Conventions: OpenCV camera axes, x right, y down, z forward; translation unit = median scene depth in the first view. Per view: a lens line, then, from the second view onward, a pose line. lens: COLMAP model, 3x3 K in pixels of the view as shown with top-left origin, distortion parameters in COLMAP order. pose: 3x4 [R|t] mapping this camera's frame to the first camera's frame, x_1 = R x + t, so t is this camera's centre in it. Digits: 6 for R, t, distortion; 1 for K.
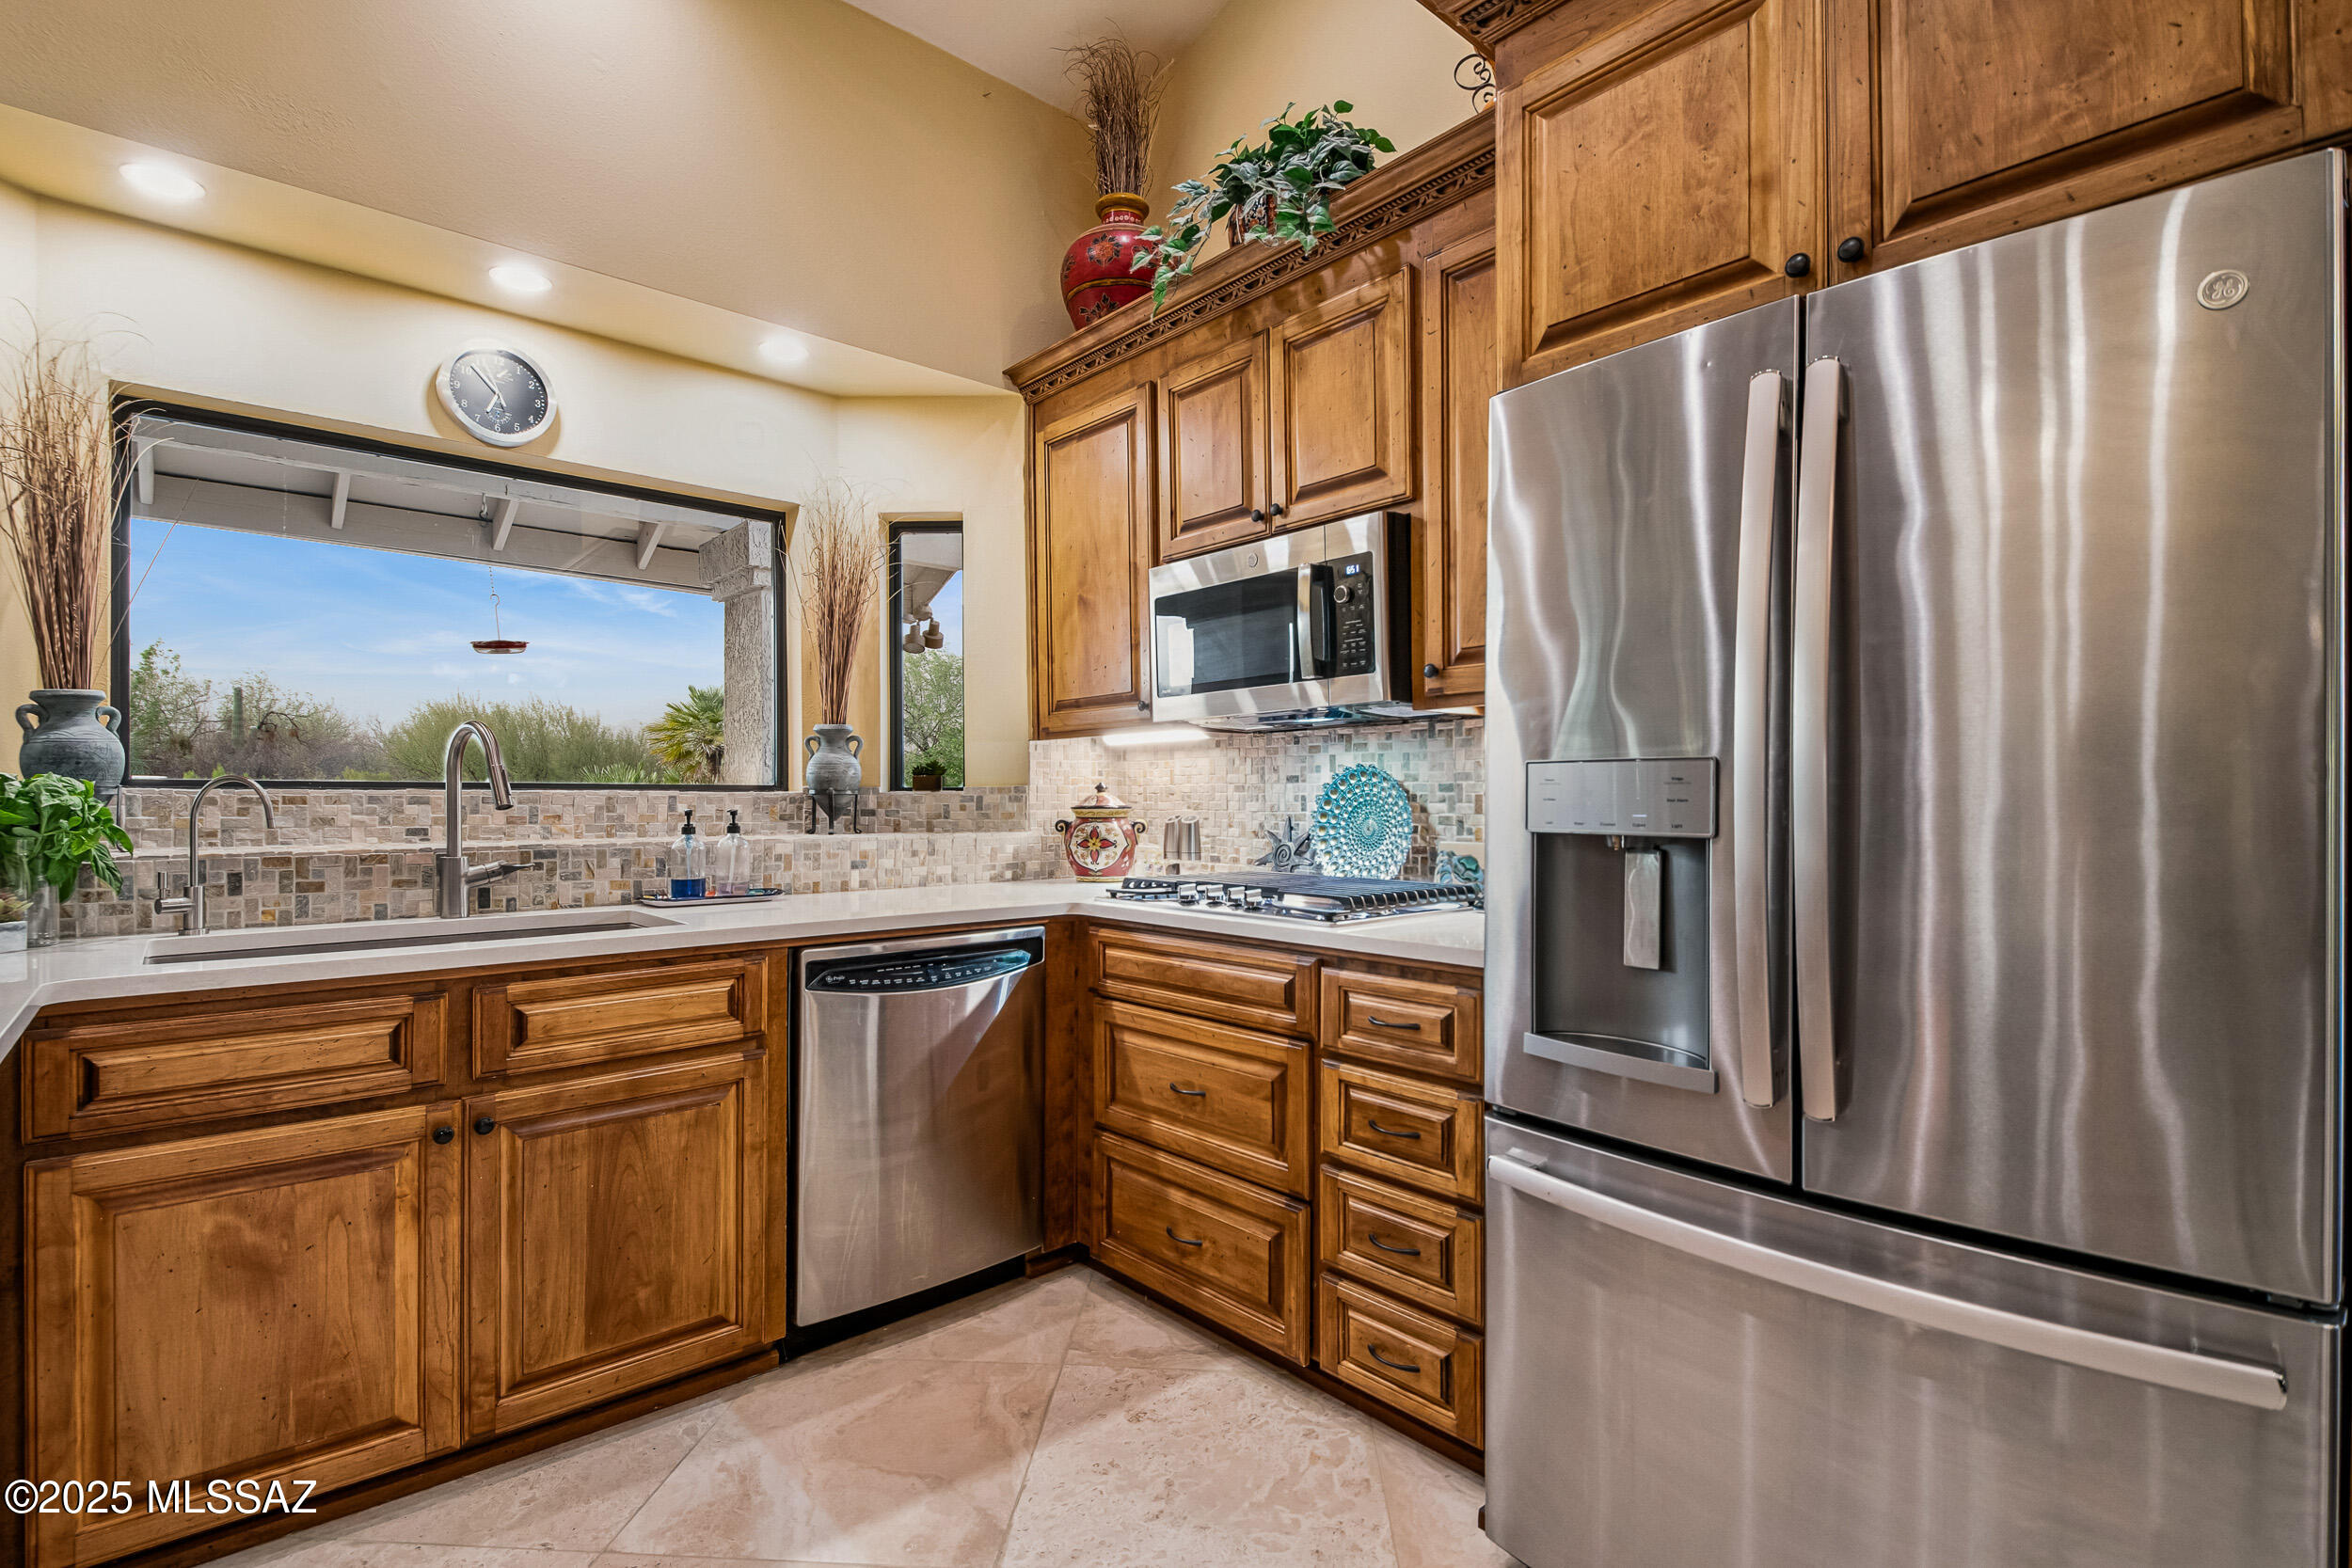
lens RADIAL K [[1110.4, 0, 1166.5], [0, 1110.4, 795.9], [0, 0, 1]] dist [0.034846, -0.021591]
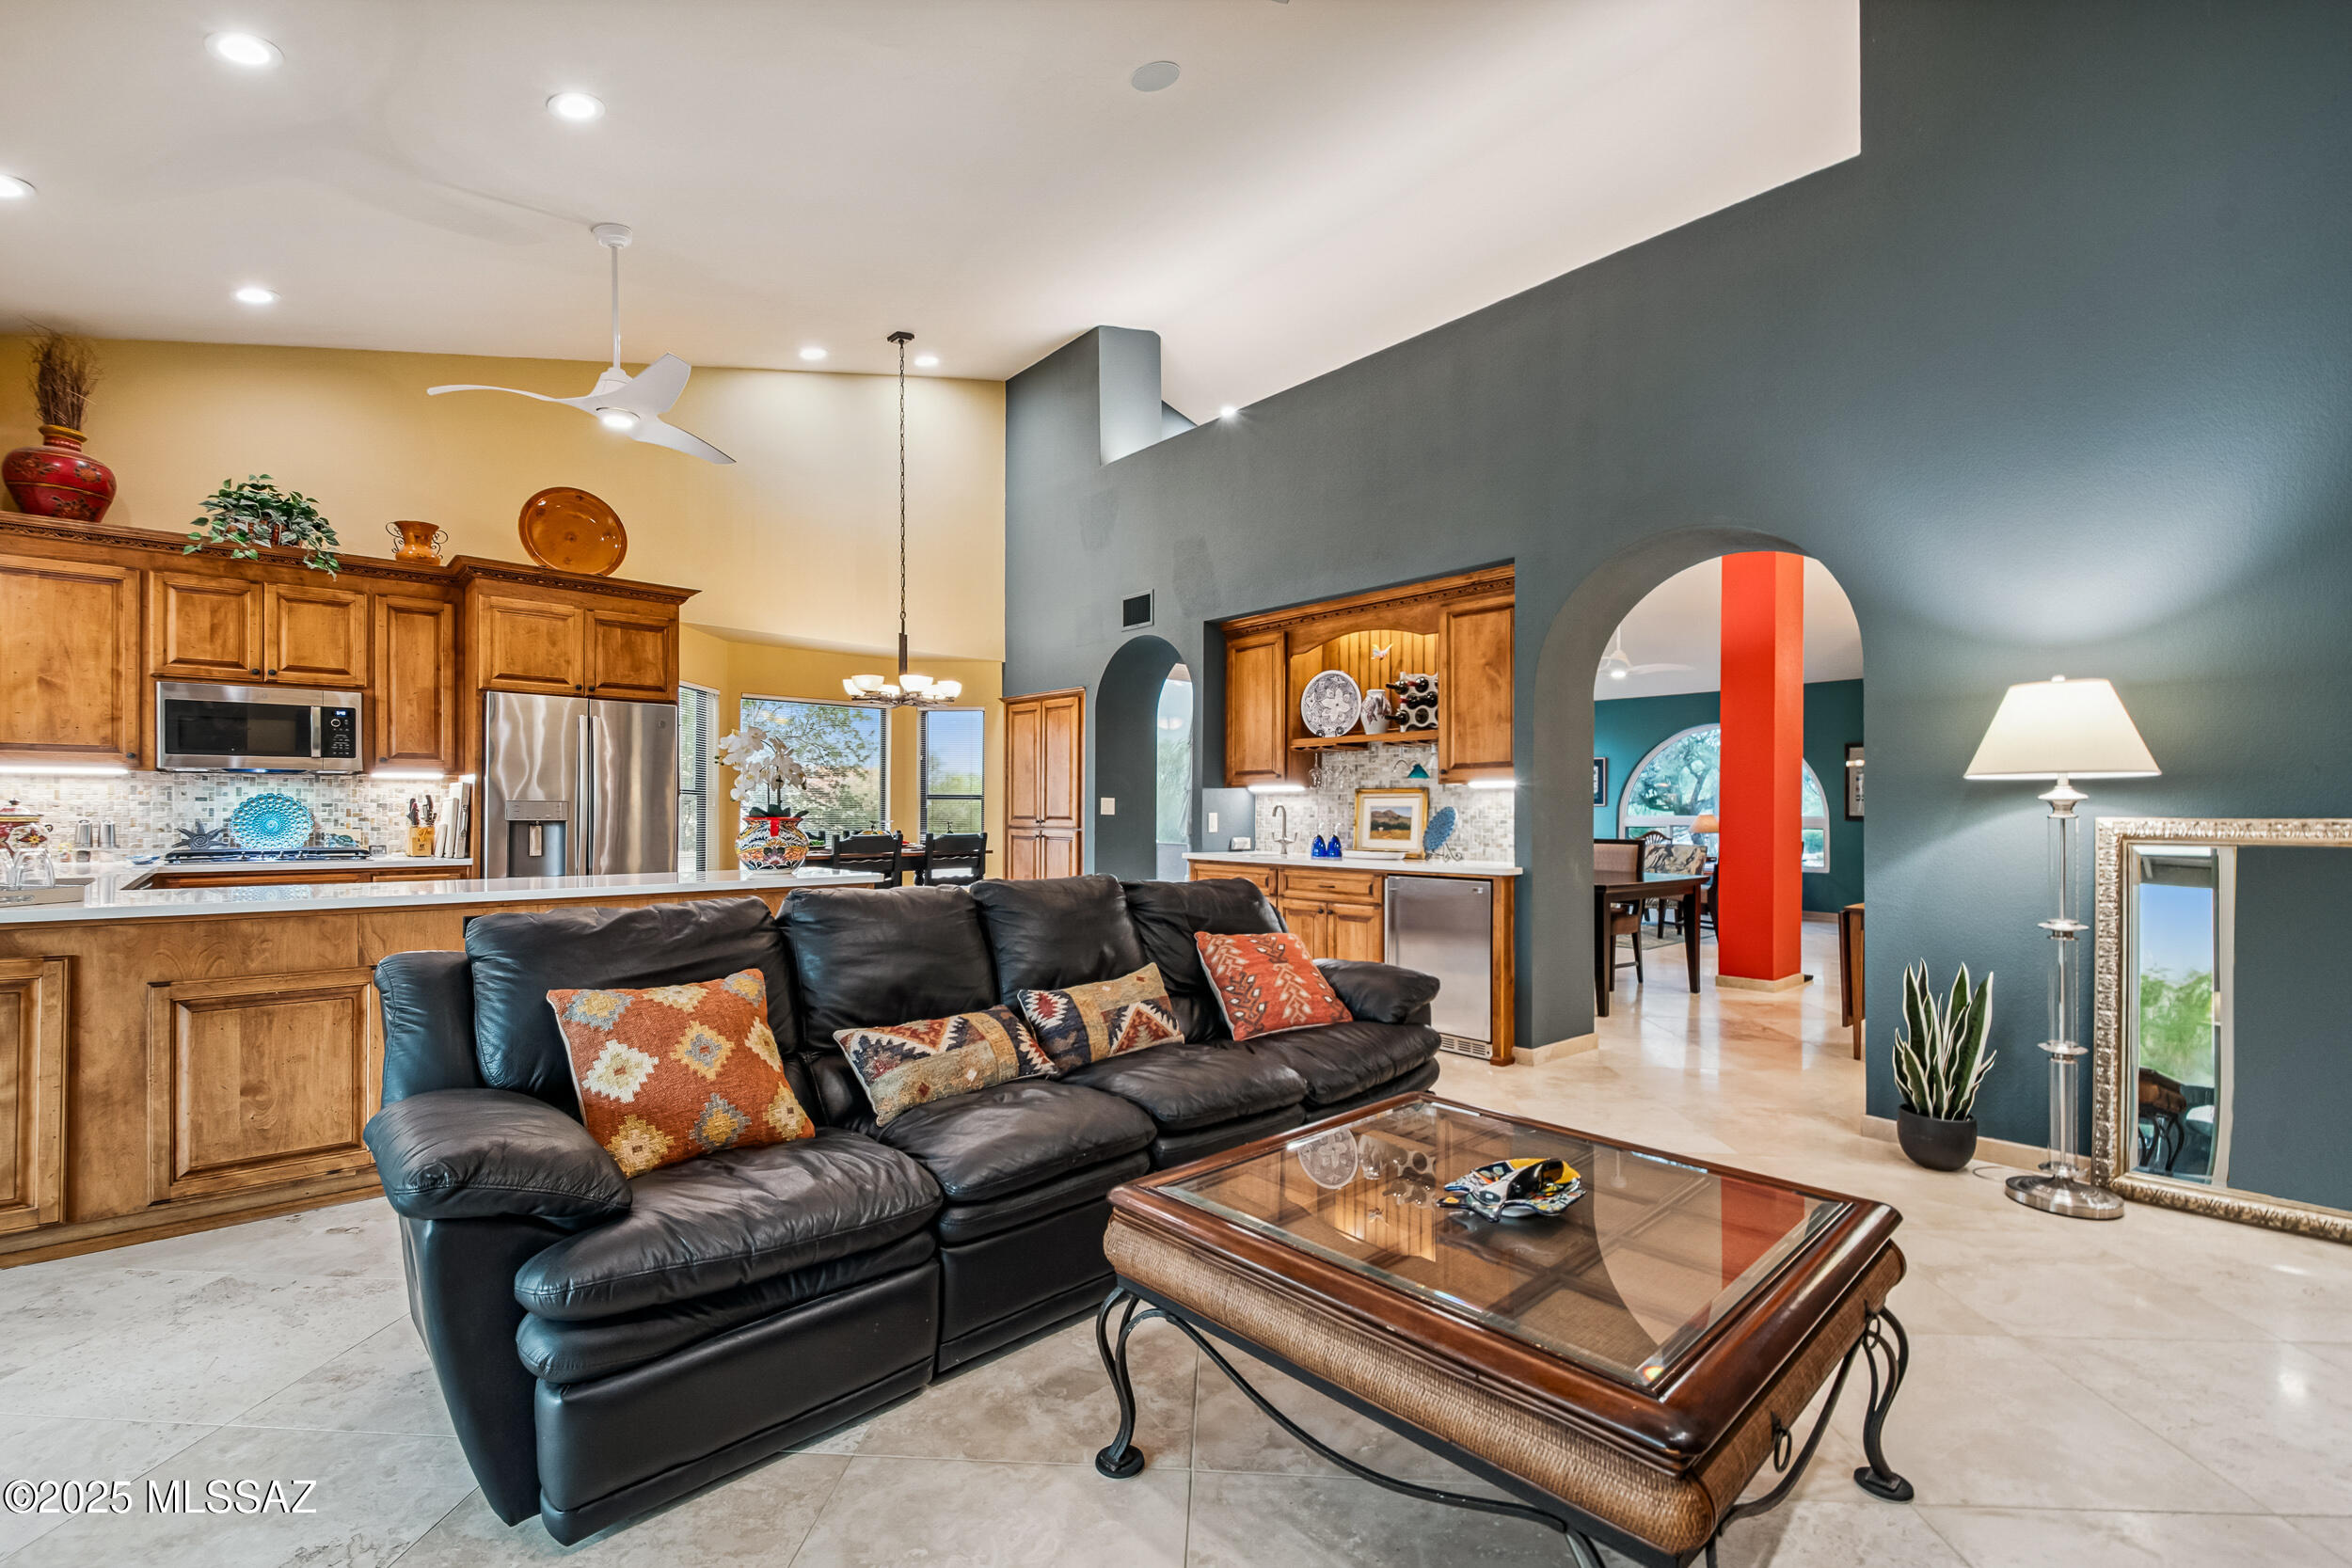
lens RADIAL K [[1012.9, 0, 1175.7], [0, 1012.9, 793.8], [0, 0, 1]] dist [0.036966, -0.026258]
pose [[-0.018249, 0.019115, 0.999651, -2.028387], [-0.005337, 0.999801, -0.019215, -0.000432], [-0.999819, -0.005686, -0.018143, -0.727668]]
